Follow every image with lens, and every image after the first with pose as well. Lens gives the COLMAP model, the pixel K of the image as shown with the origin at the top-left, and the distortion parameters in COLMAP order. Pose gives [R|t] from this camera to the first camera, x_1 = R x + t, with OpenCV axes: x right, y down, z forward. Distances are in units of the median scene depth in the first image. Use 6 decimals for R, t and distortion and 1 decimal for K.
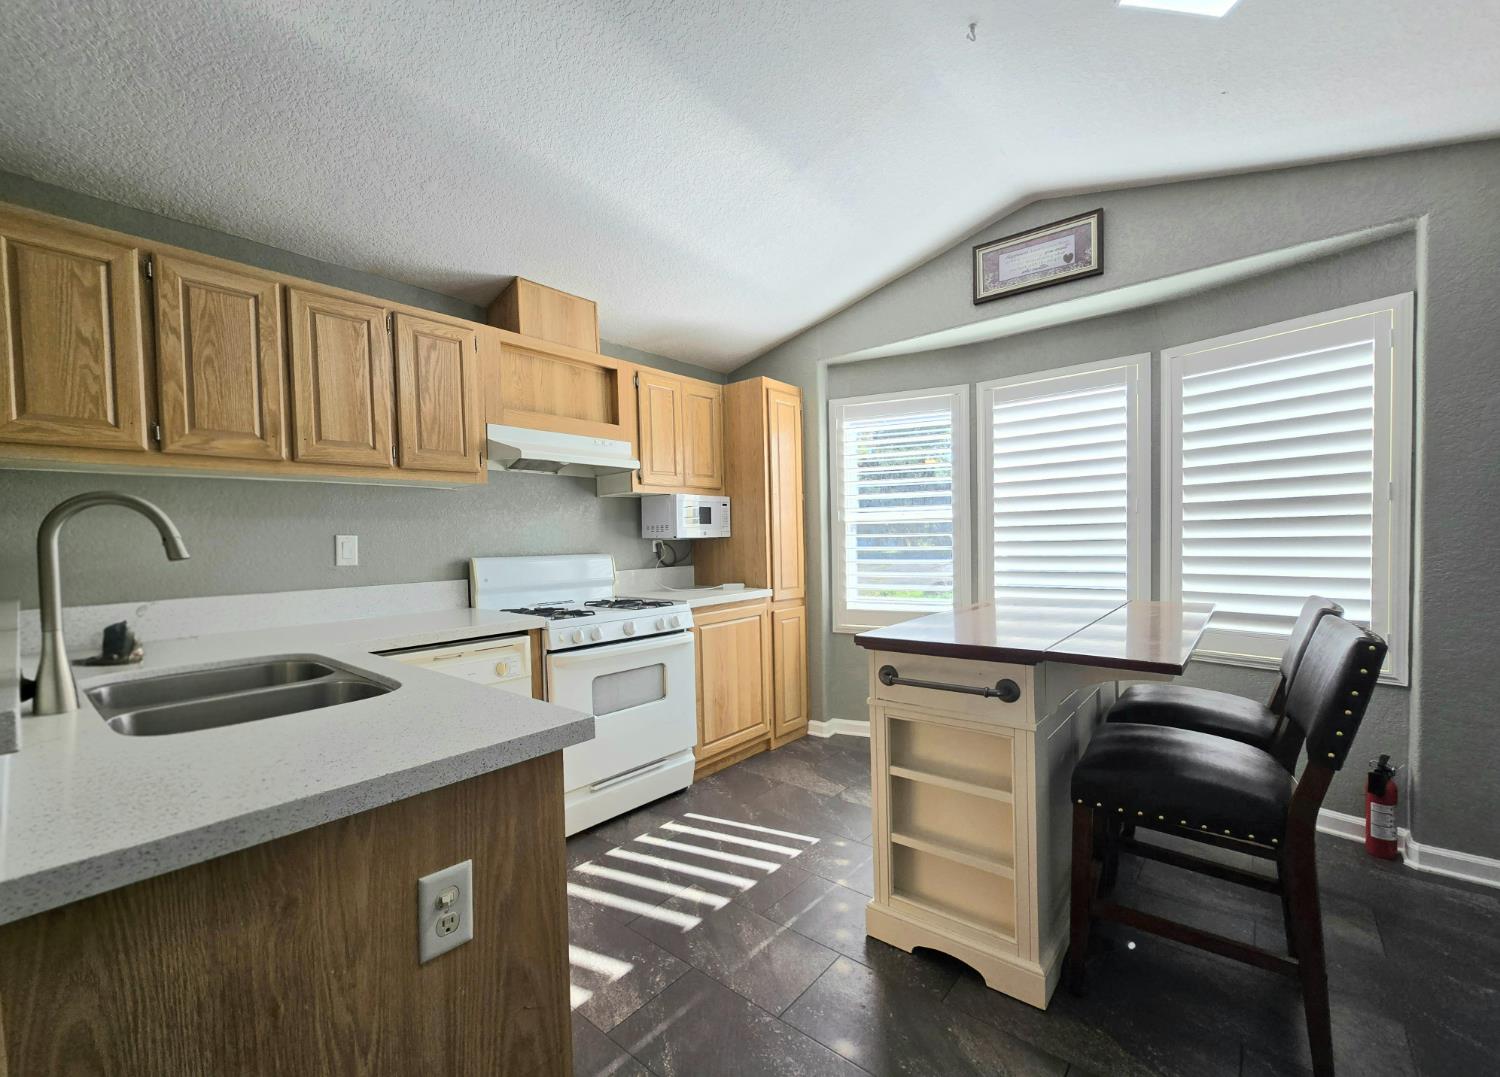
lens RADIAL K [[622.7, 0, 754.5], [0, 622.7, 562.3], [0, 0, 1]] dist [-0.001786, 0.000088]
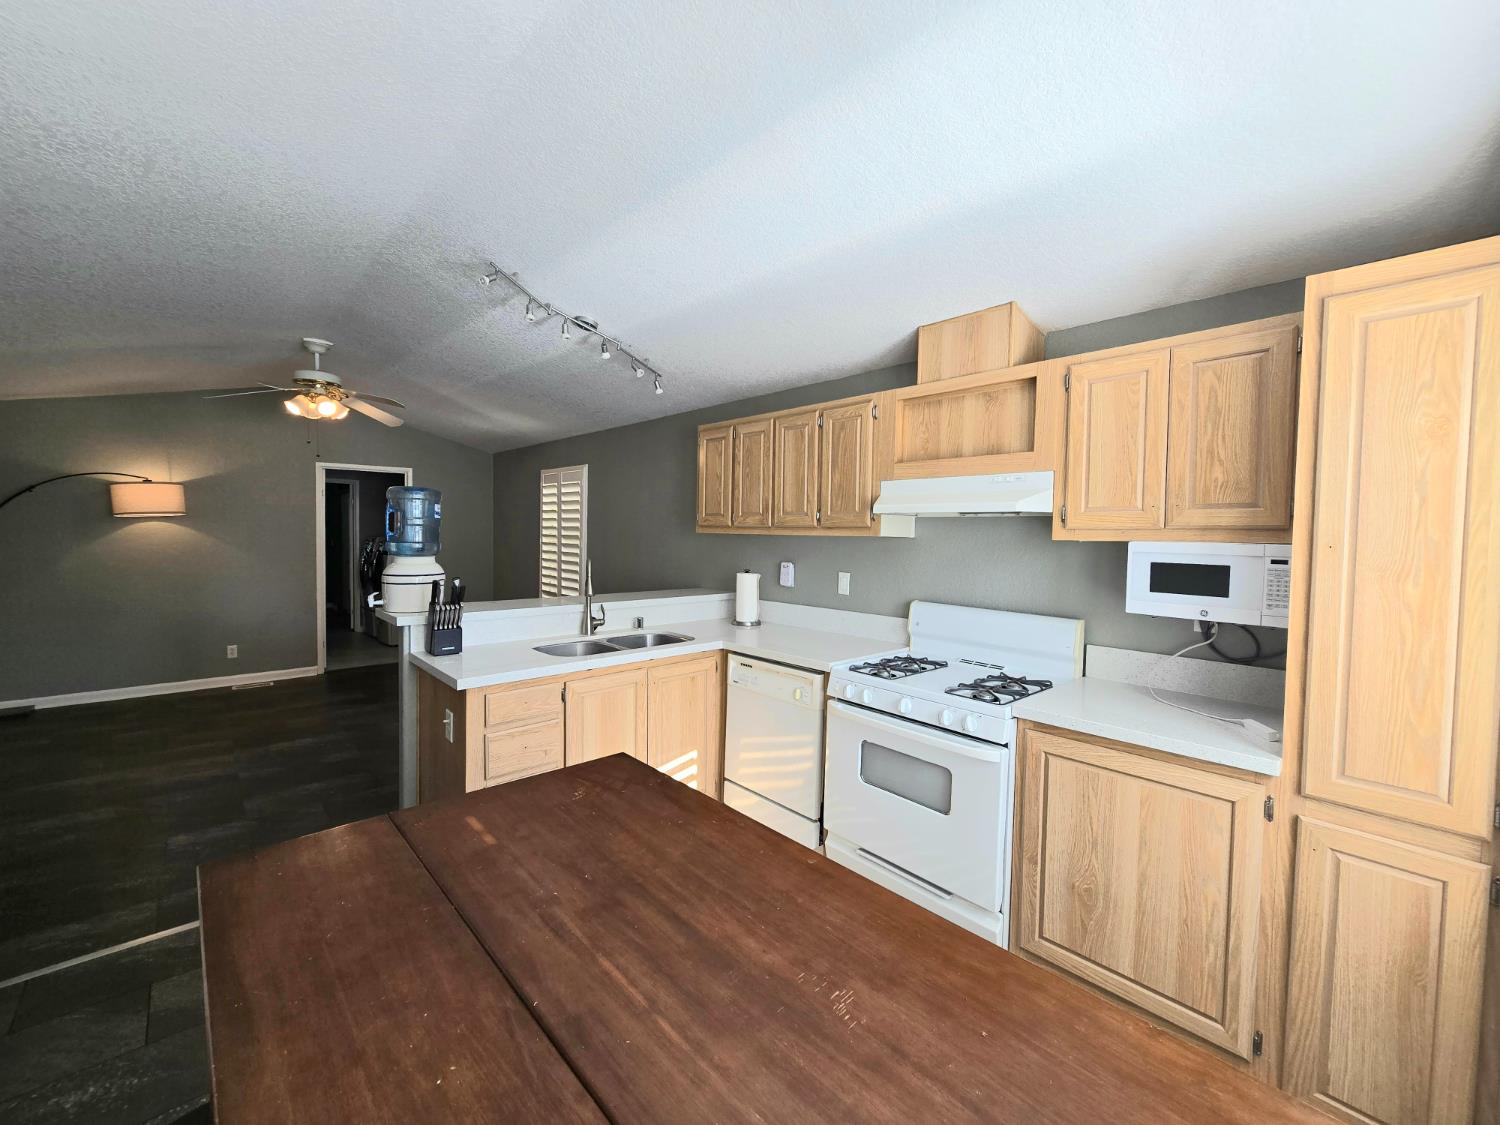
lens RADIAL K [[616.6, 0, 757.1], [0, 616.6, 552.5], [0, 0, 1]] dist [-0.001448, -0.000601]
pose [[-0.129080, 0.059431, -0.989852, 0.639986], [-0.047741, 0.996673, 0.066066, -0.149289], [0.990484, 0.055784, -0.125813, 0.867069]]
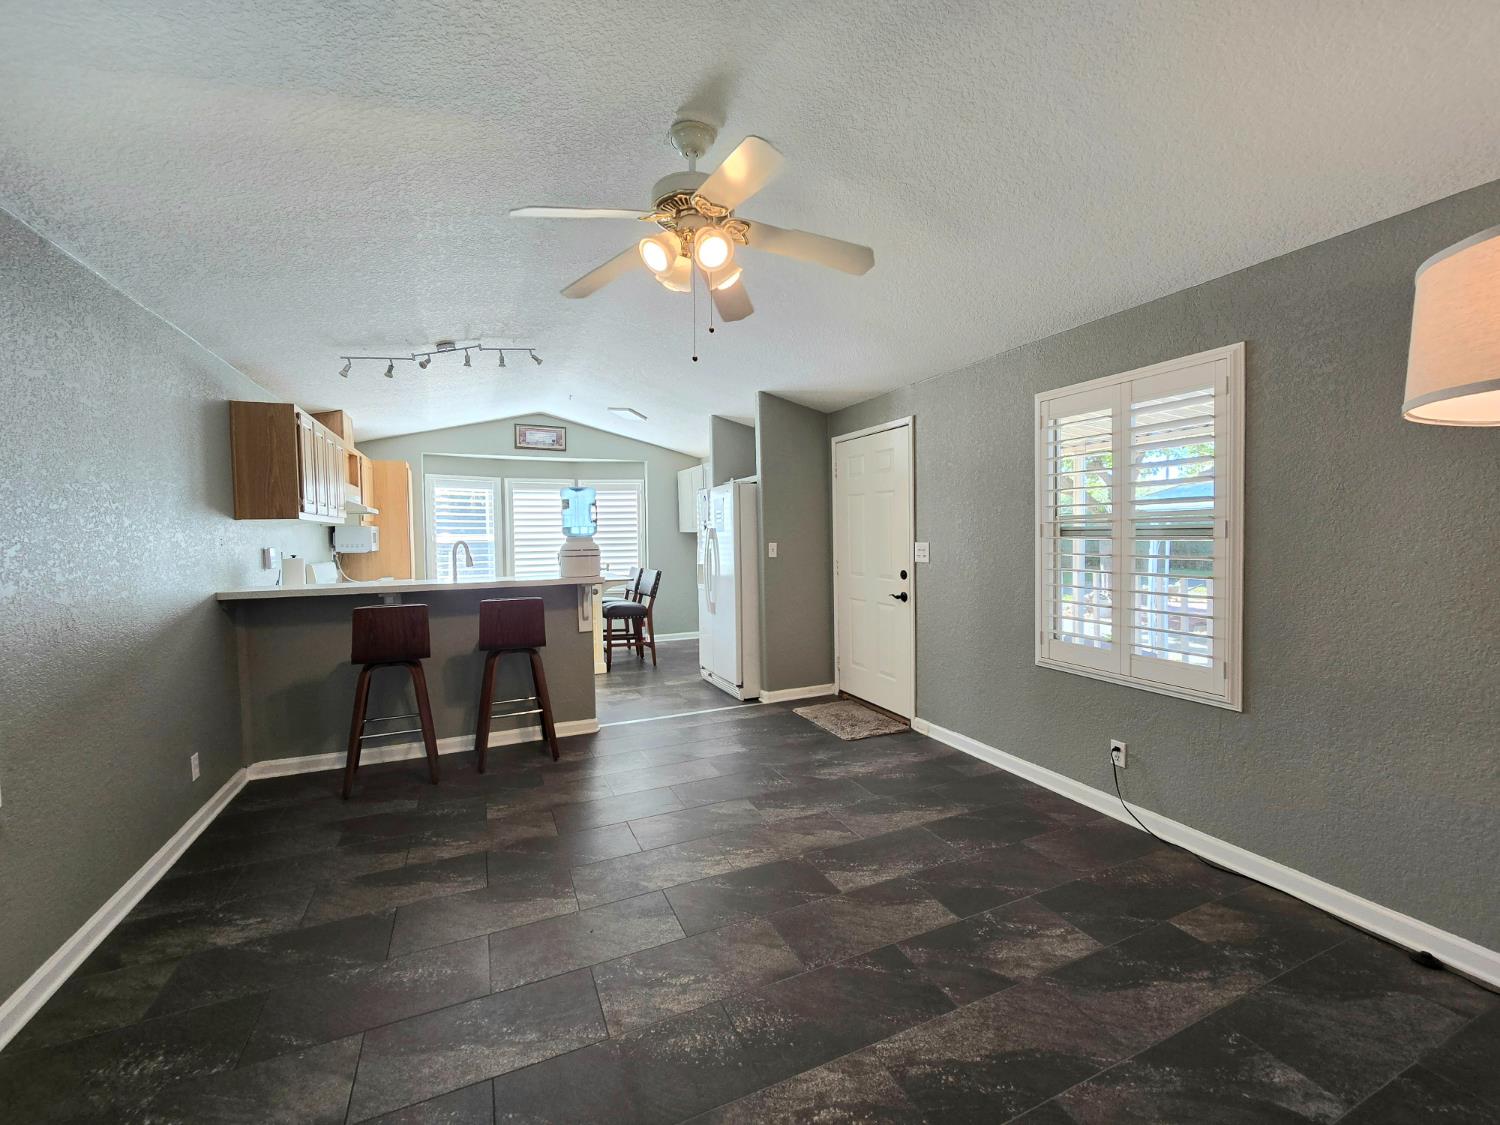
lens RADIAL K [[616.6, 0, 751.9], [0, 616.6, 553.8], [0, 0, 1]] dist [-0.001448, -0.000601]
pose [[0.443145, -0.008958, 0.896405, -1.475514], [0.034443, 0.999382, -0.007040, 0.020852], [-0.895788, 0.033995, 0.443180, -0.875366]]
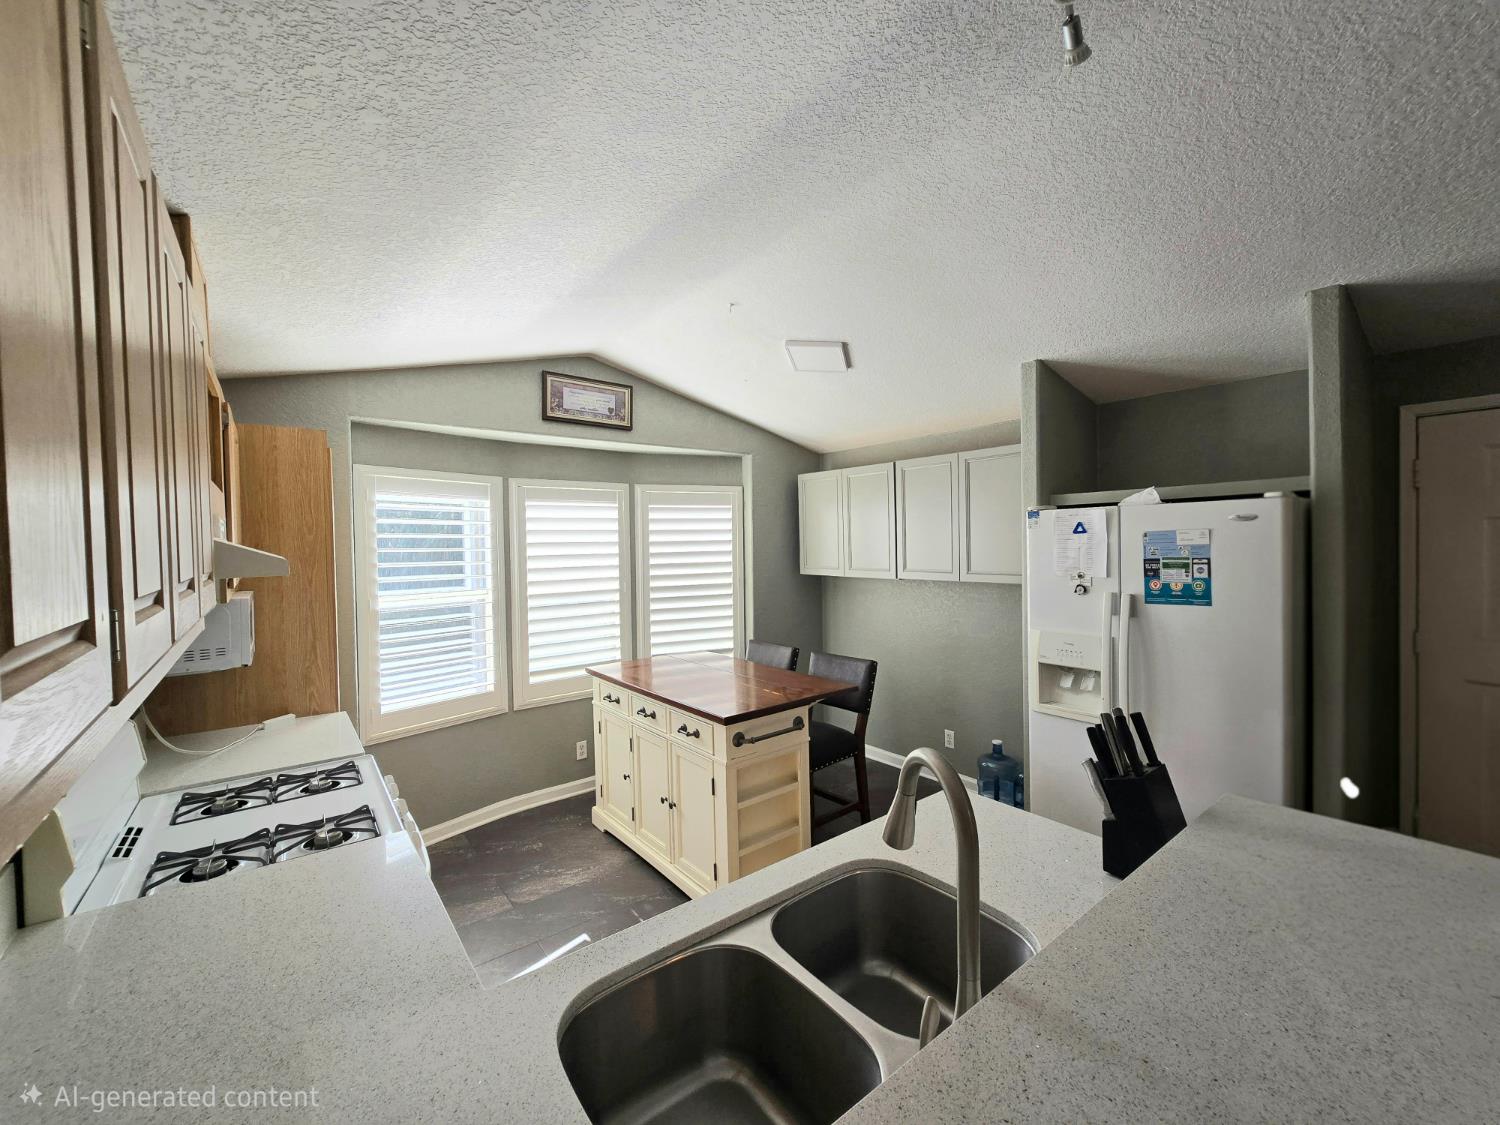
lens RADIAL K [[616.6, 0, 736.0], [0, 616.6, 562.1], [0, 0, 1]] dist [-0.001448, -0.000601]
pose [[0.221300, -0.009950, 0.975155, -0.787117], [0.046148, 0.998935, -0.000280, -0.151610], [-0.974113, 0.045063, 0.221523, 0.470156]]
